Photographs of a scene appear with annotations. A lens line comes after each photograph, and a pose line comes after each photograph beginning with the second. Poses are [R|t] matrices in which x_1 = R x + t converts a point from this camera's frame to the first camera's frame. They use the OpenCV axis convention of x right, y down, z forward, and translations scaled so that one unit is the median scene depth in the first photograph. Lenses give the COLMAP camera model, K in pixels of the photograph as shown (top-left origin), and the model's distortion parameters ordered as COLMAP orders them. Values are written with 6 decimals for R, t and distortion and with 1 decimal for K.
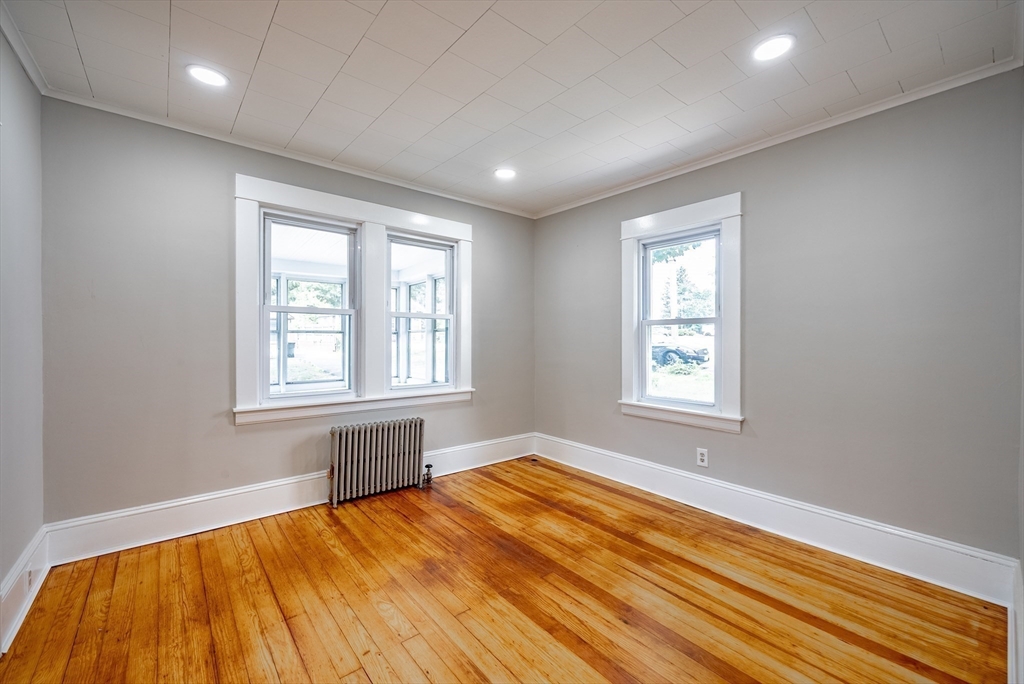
lens RADIAL K [[385.1, 0, 512.0], [0, 385.1, 342.0], [0, 0, 1]] dist [-0.052263, 0.000036]
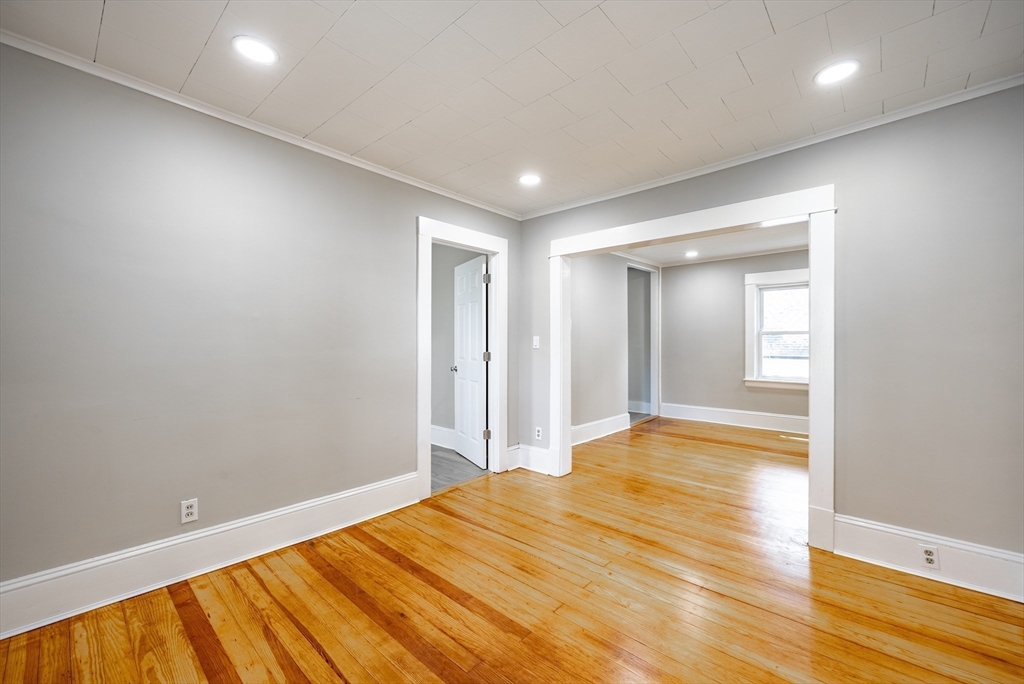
lens RADIAL K [[420.7, 0, 512.0], [0, 420.7, 342.0], [0, 0, 1]] dist [0.002053, 0.000045]
pose [[-0.989376, -0.005264, -0.145283, 0.170589], [-0.006157, 0.999965, 0.005698, -0.022432], [0.145248, 0.006532, -0.989374, 2.136164]]
